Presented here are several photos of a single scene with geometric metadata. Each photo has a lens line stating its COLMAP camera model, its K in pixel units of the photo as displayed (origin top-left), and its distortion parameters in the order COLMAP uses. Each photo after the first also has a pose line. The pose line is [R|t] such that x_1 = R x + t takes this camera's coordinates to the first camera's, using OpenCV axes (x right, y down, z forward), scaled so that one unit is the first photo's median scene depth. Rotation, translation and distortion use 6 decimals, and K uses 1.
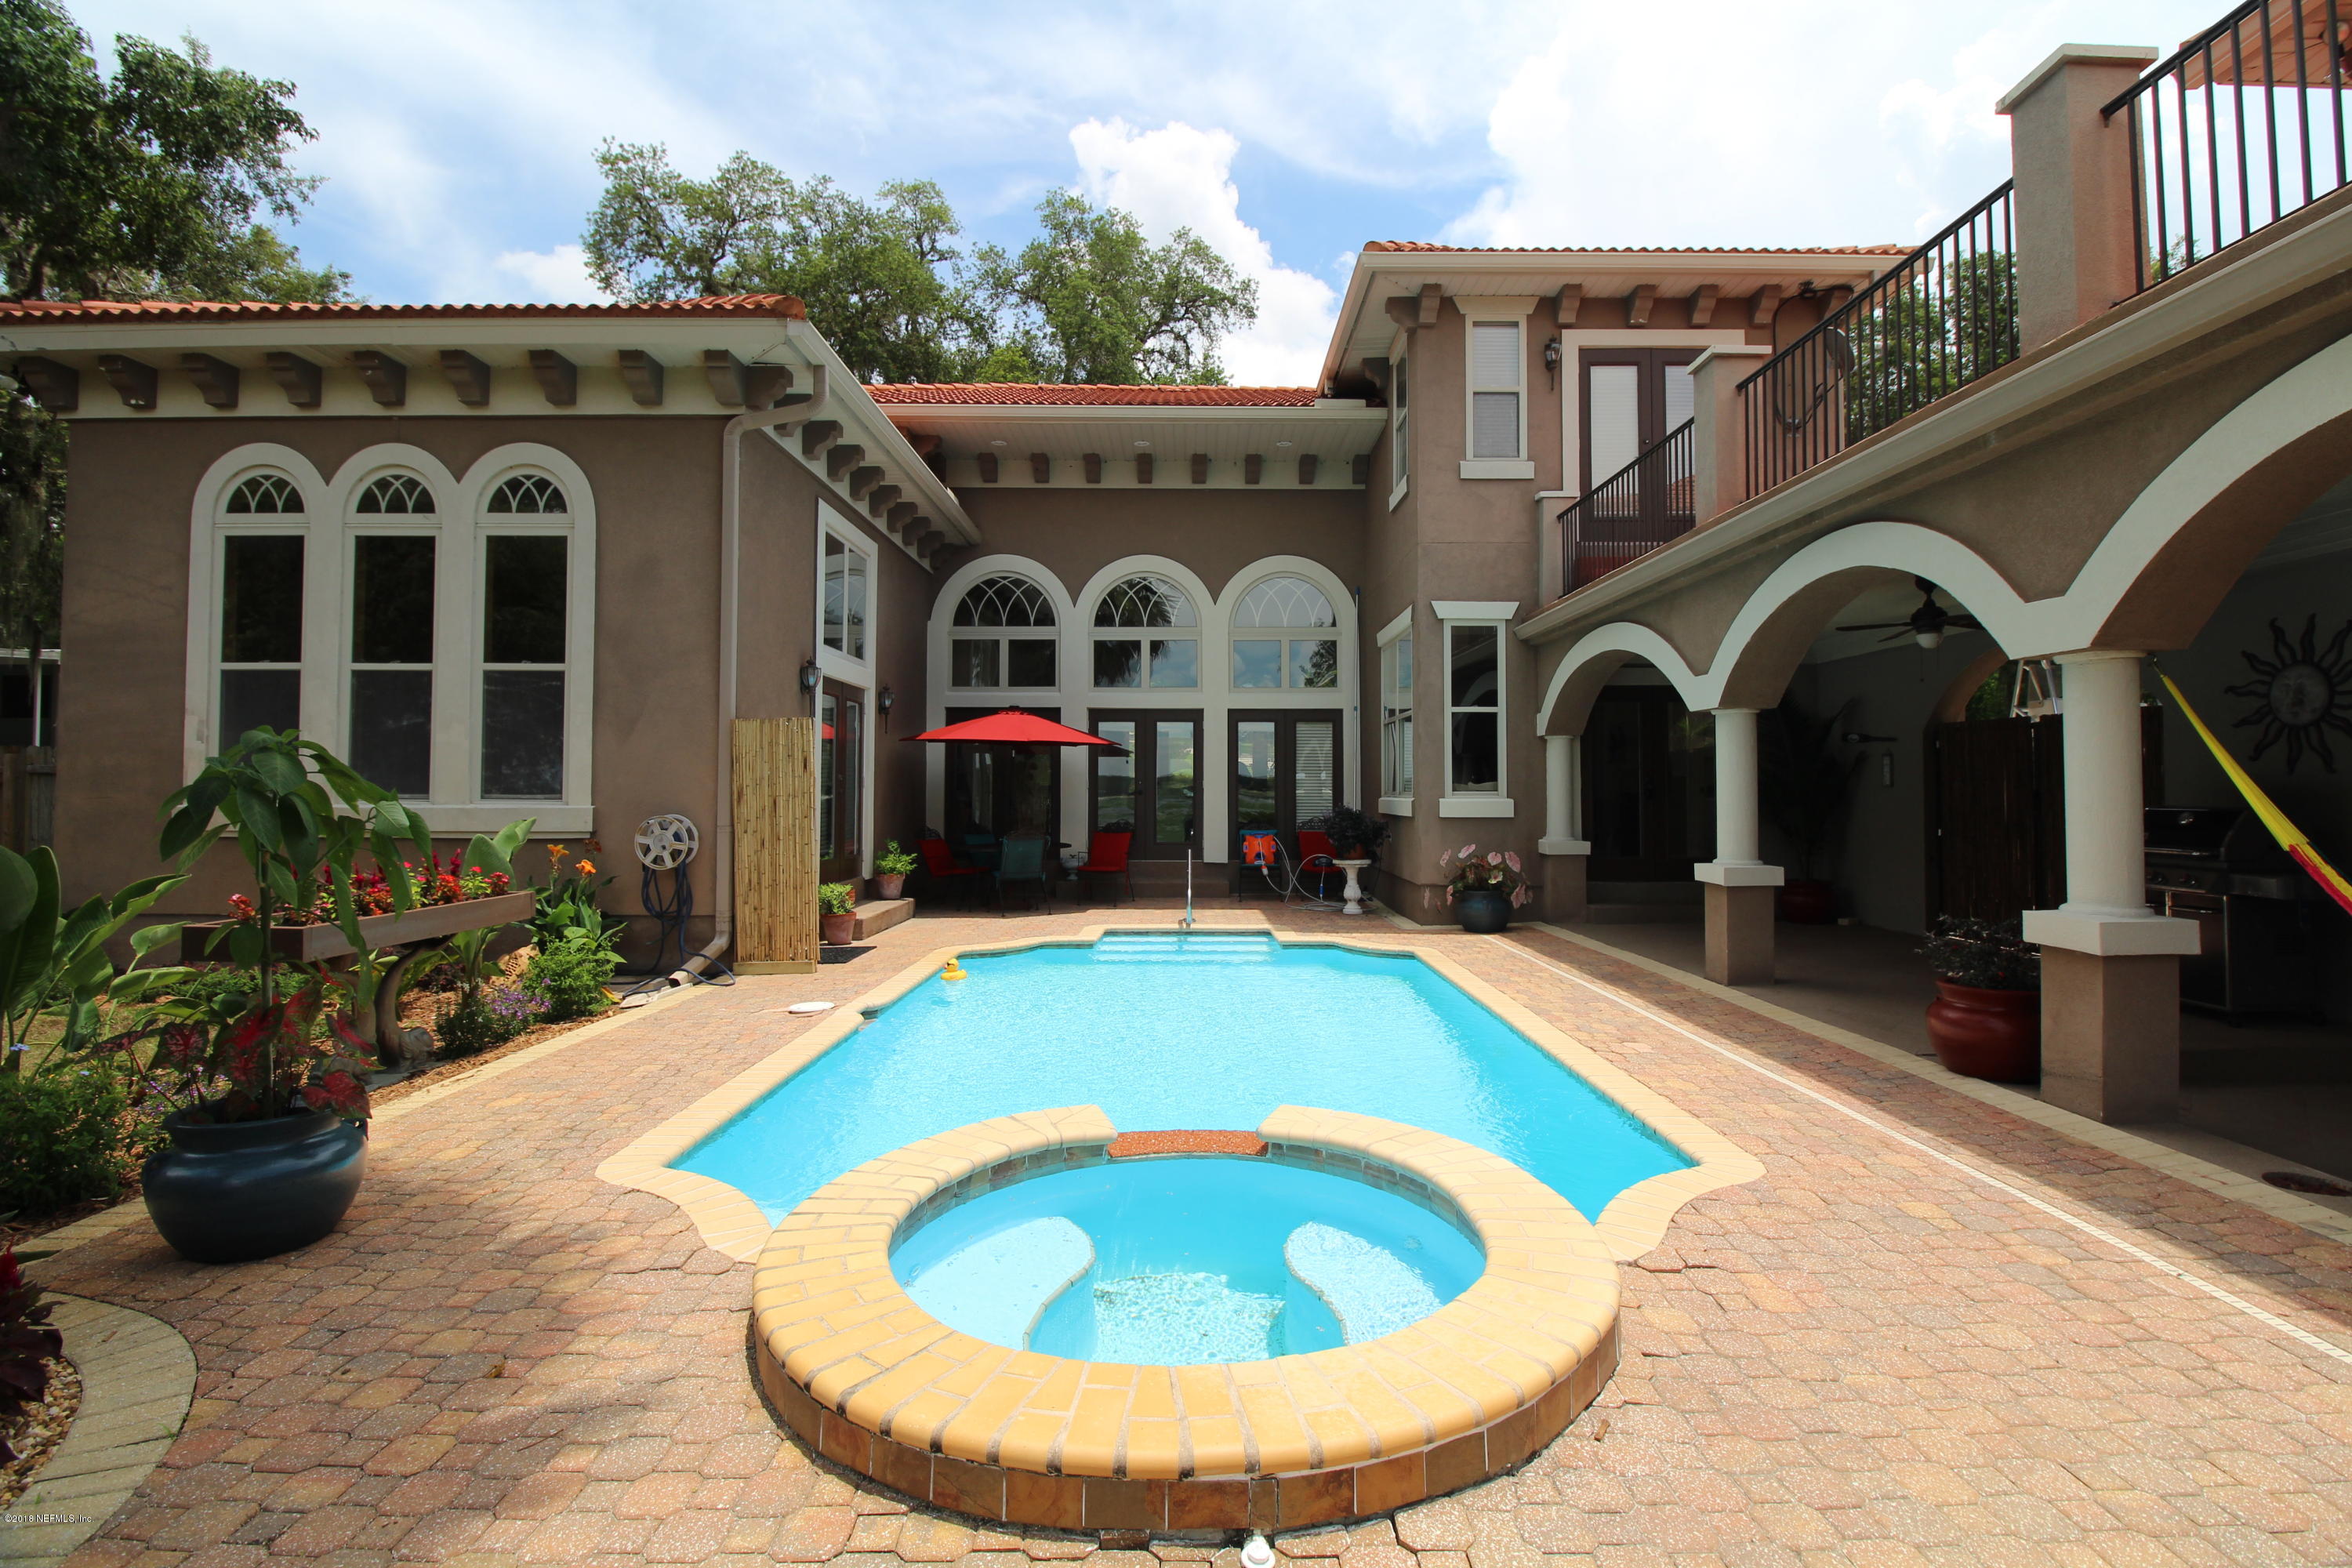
lens RADIAL K [[1081.6, 0, 1203.3], [0, 1081.6, 759.0], [0, 0, 1]] dist [0.000605, -0.015302]
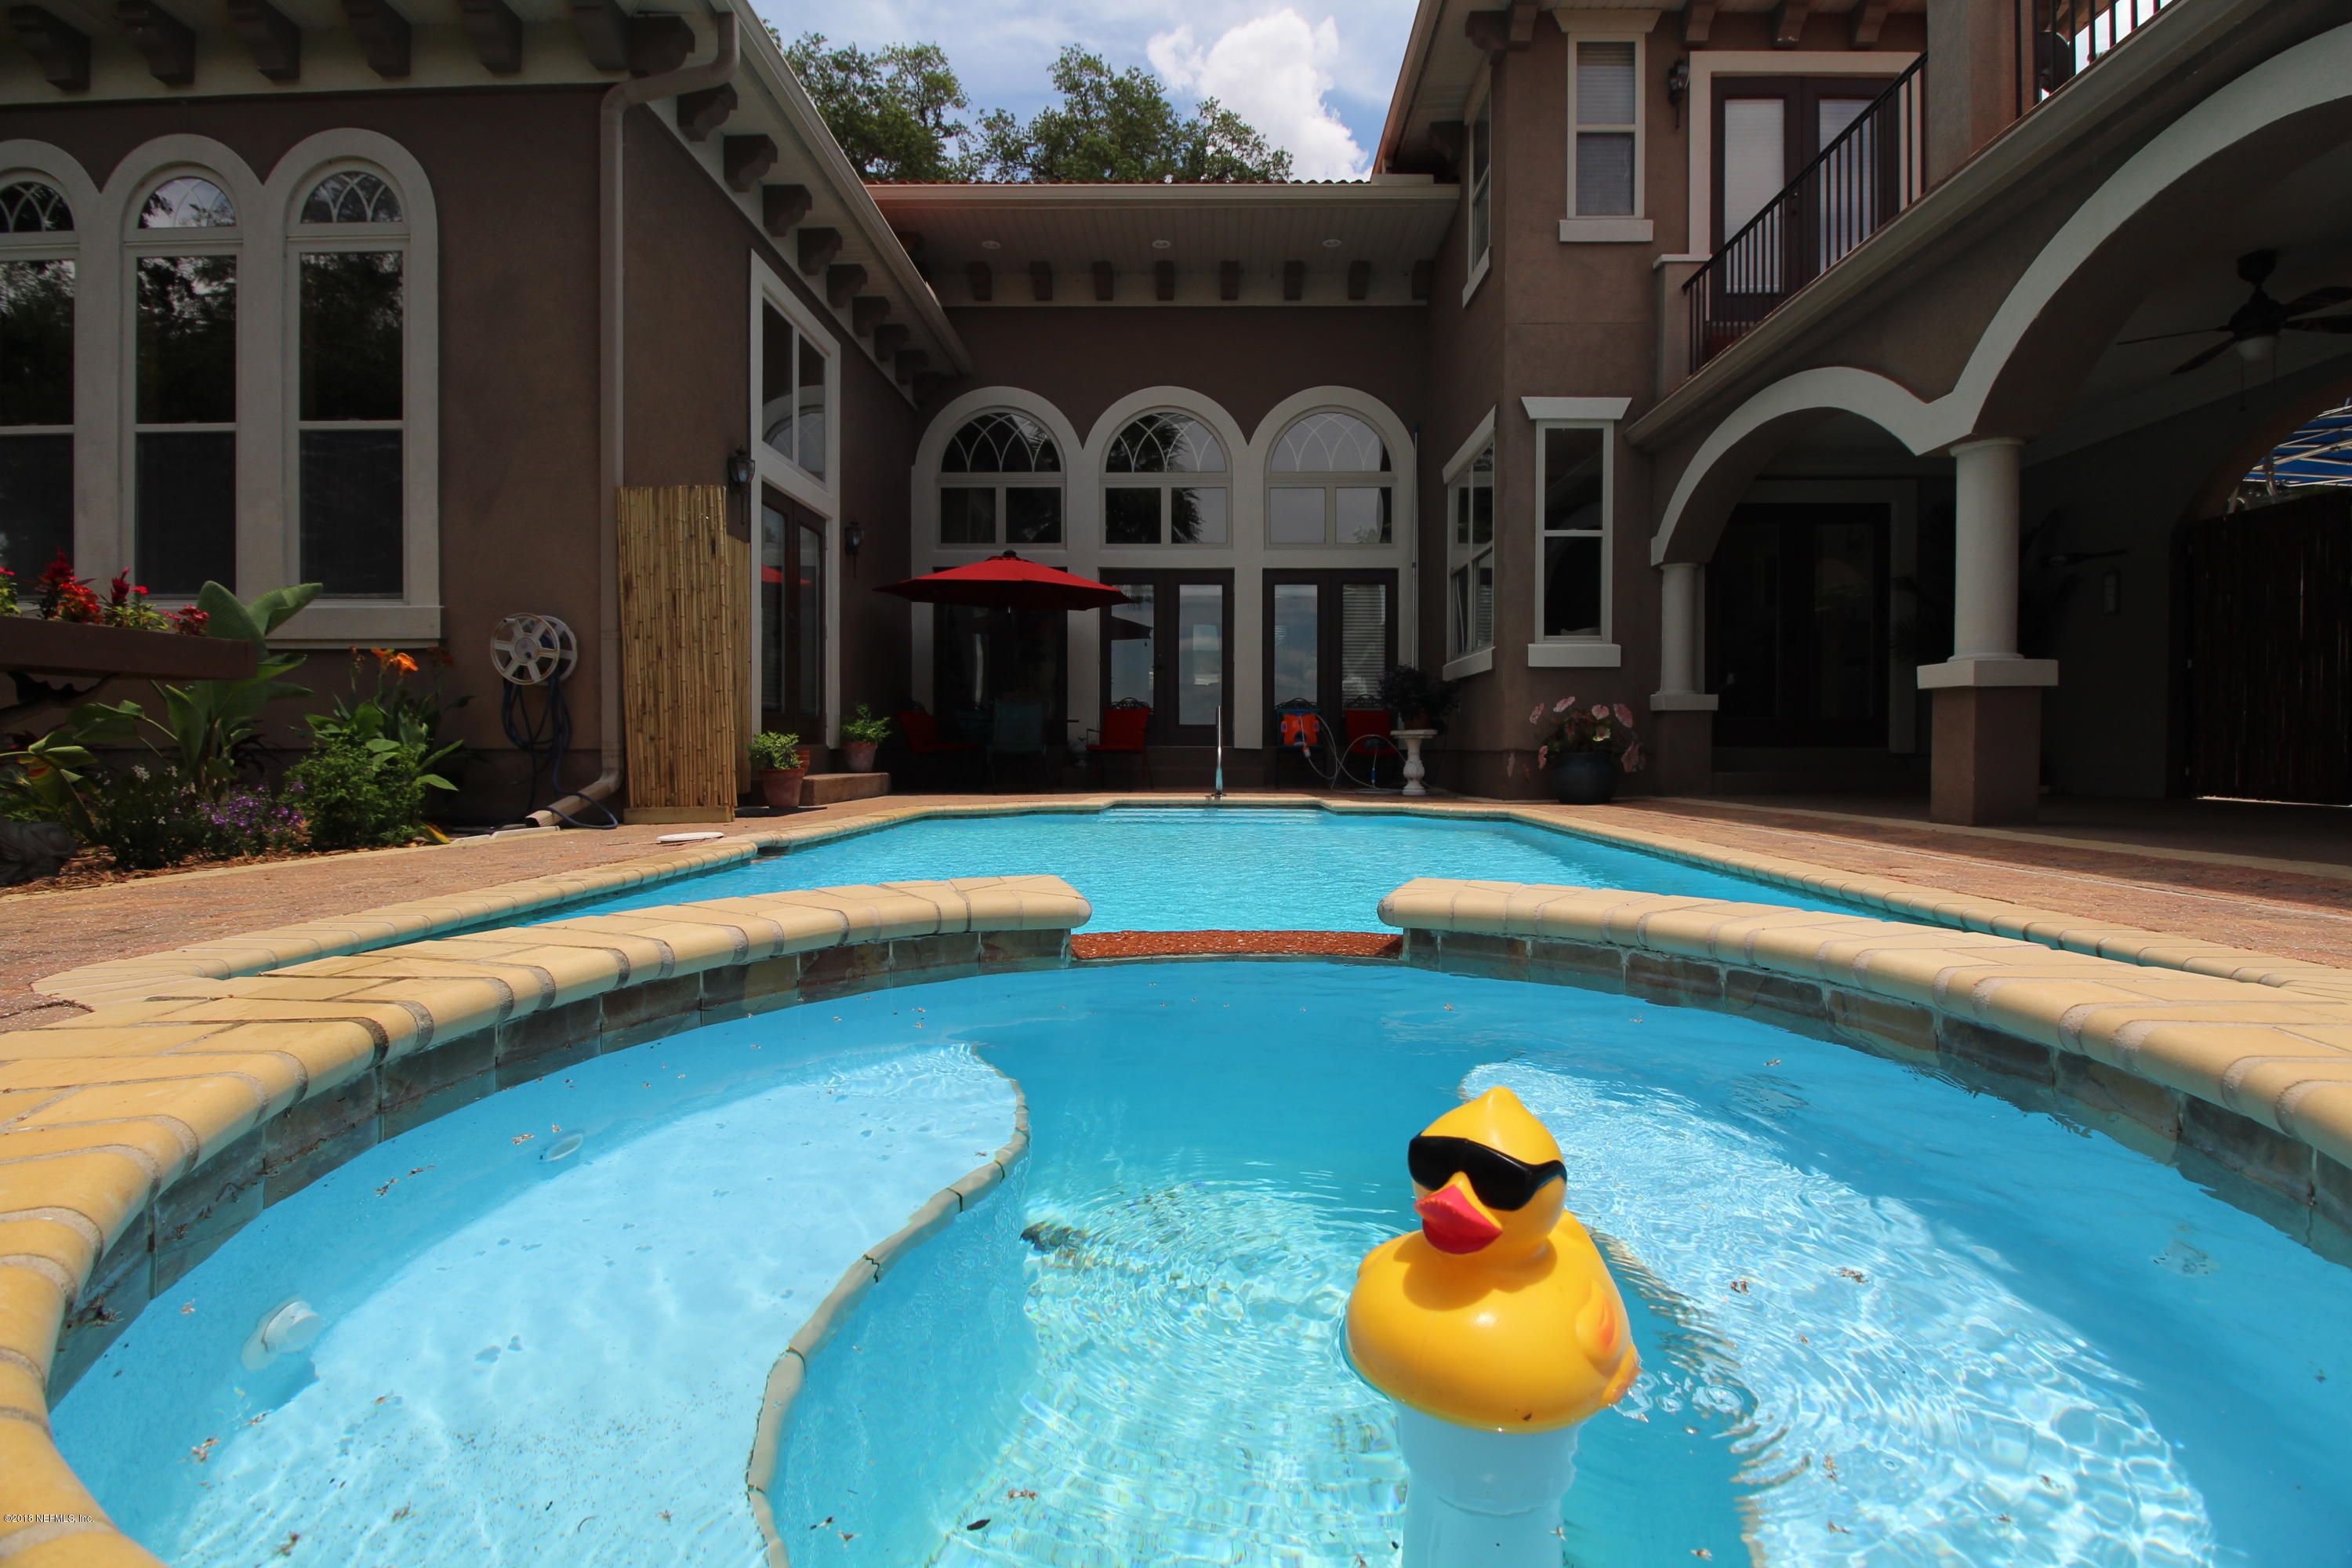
lens RADIAL K [[1084.5, 0, 1202.3], [0, 1084.5, 763.8], [0, 0, 1]] dist [-0.000670, -0.010791]
pose [[0.999704, 0.001862, -0.024257, -0.005195], [-0.000778, 0.999004, 0.044608, 0.089489], [0.024316, -0.044576, 0.998710, 0.179641]]
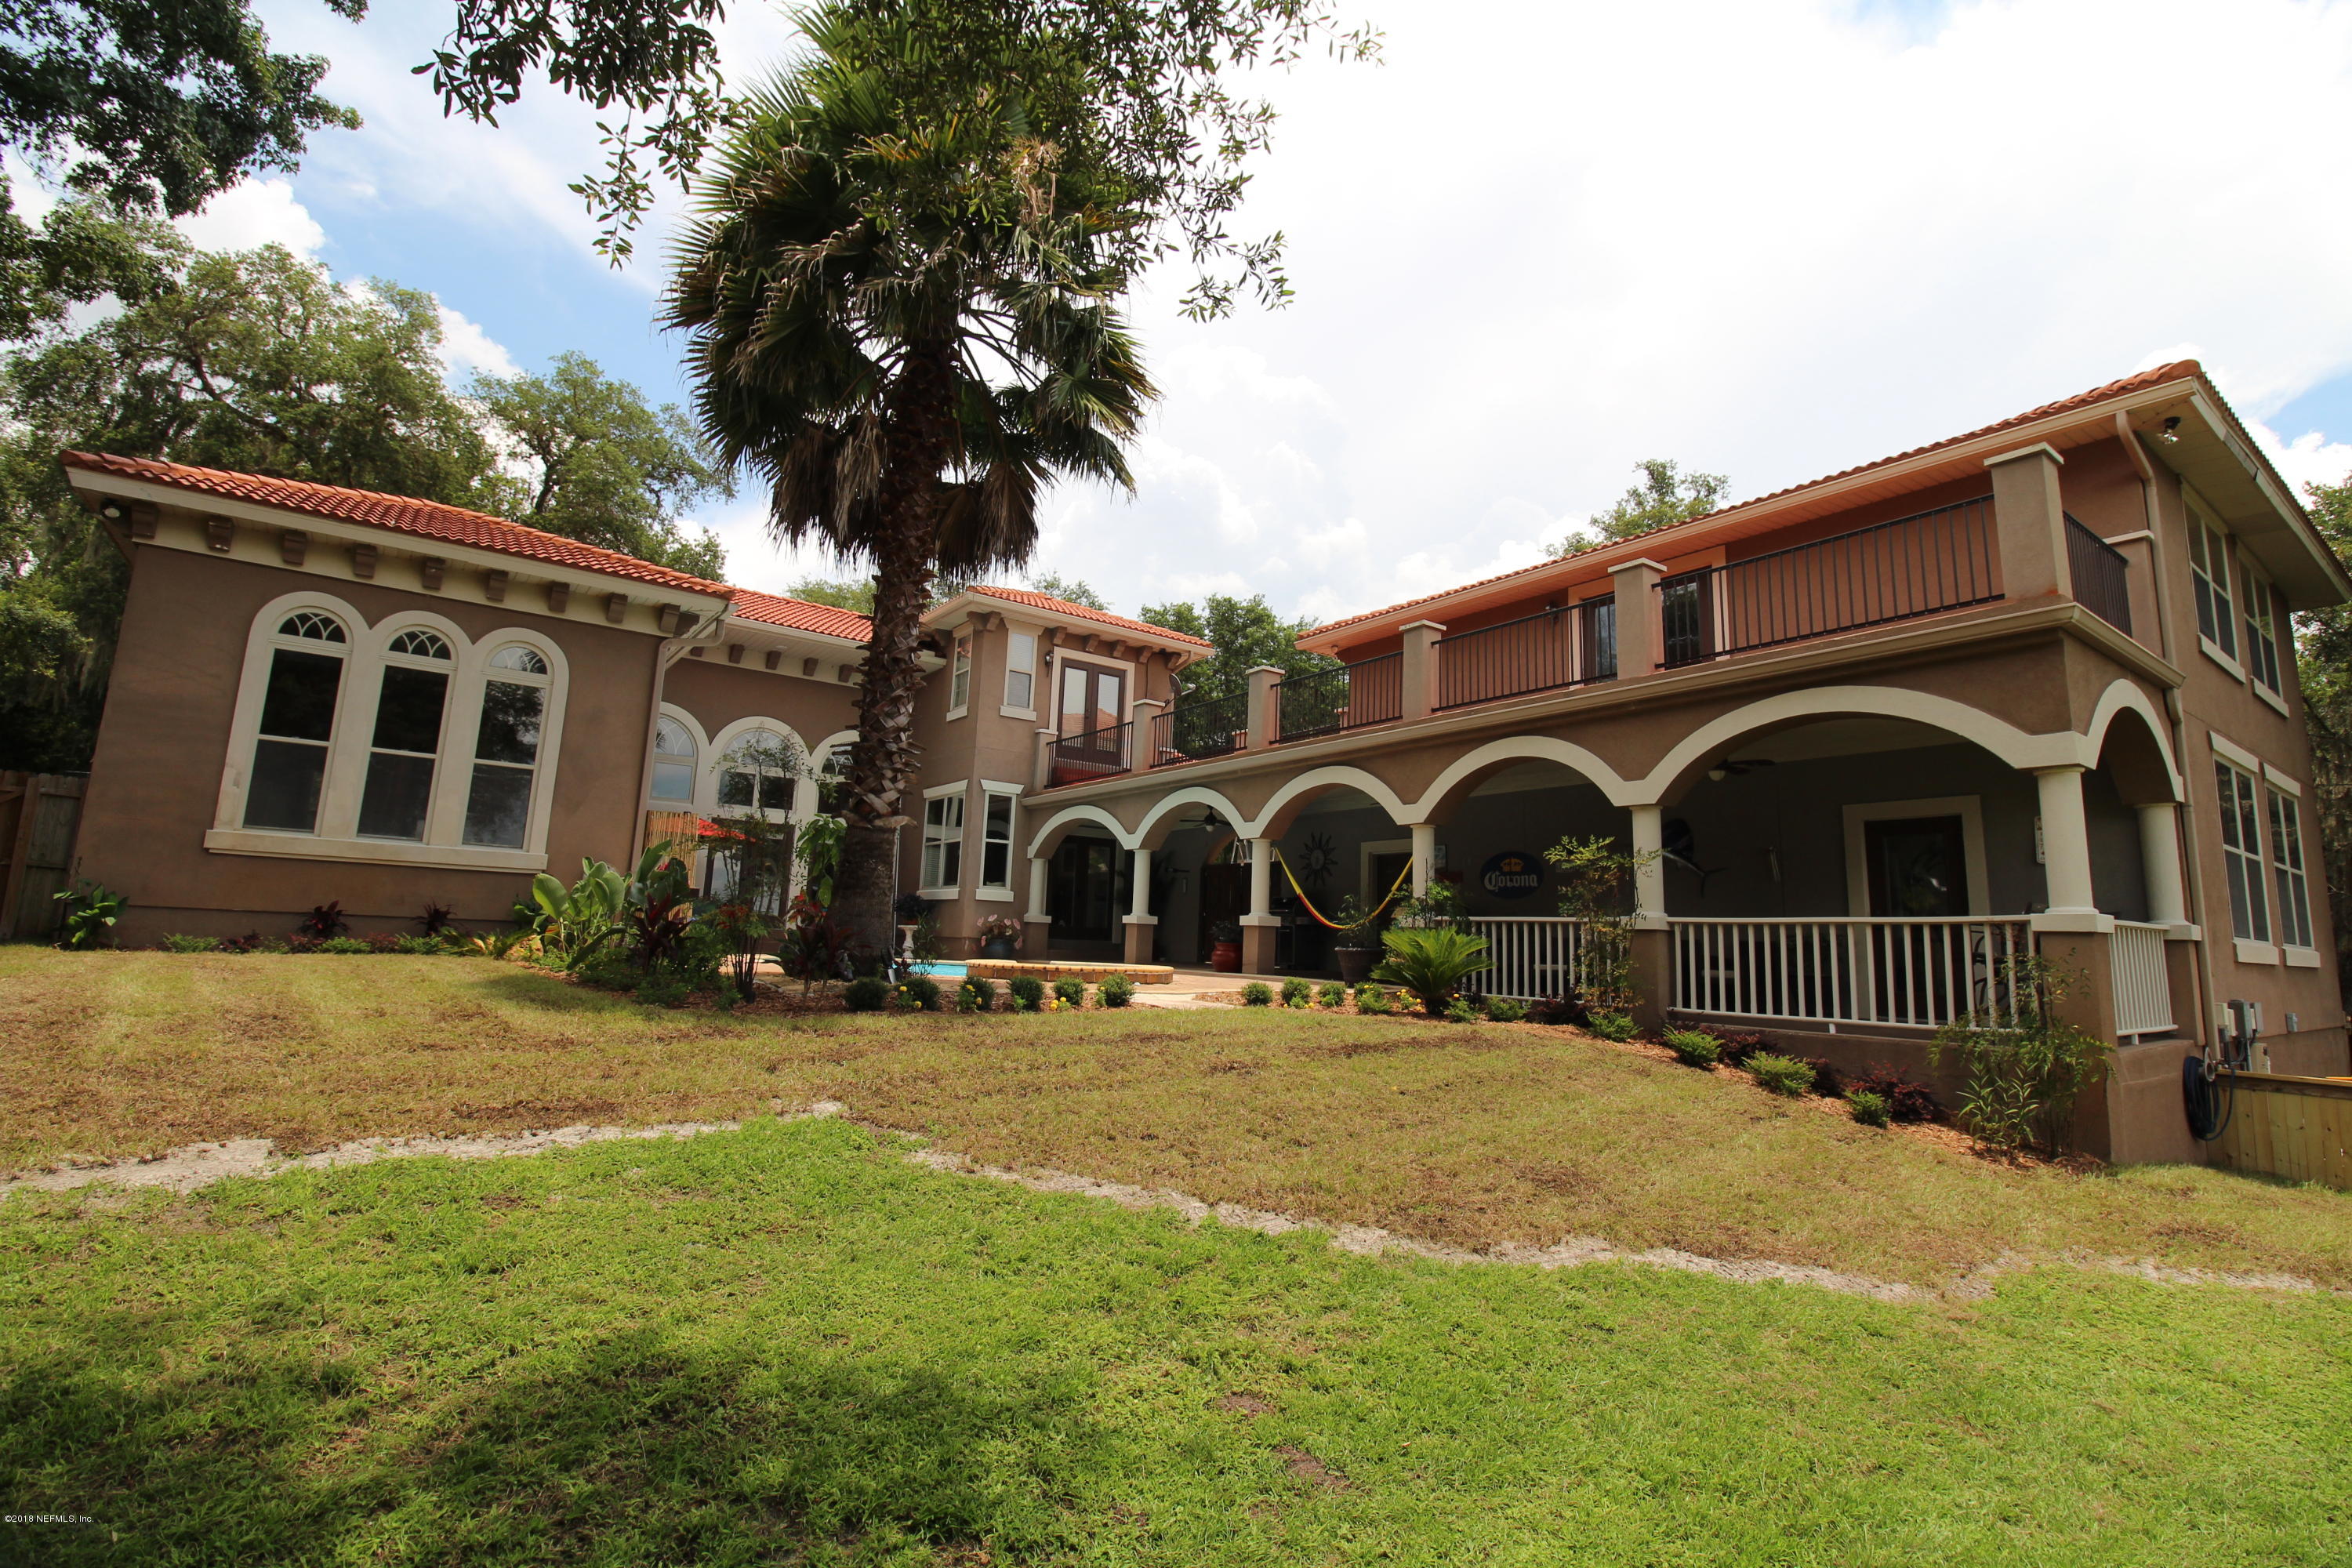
lens RADIAL K [[1081.6, 0, 1203.3], [0, 1081.6, 759.0], [0, 0, 1]] dist [0.000605, -0.015302]
pose [[0.804707, 0.128229, 0.579658, -0.542615], [-0.052358, 0.987919, -0.145856, 0.064969], [-0.591359, 0.087021, 0.801700, -0.675655]]
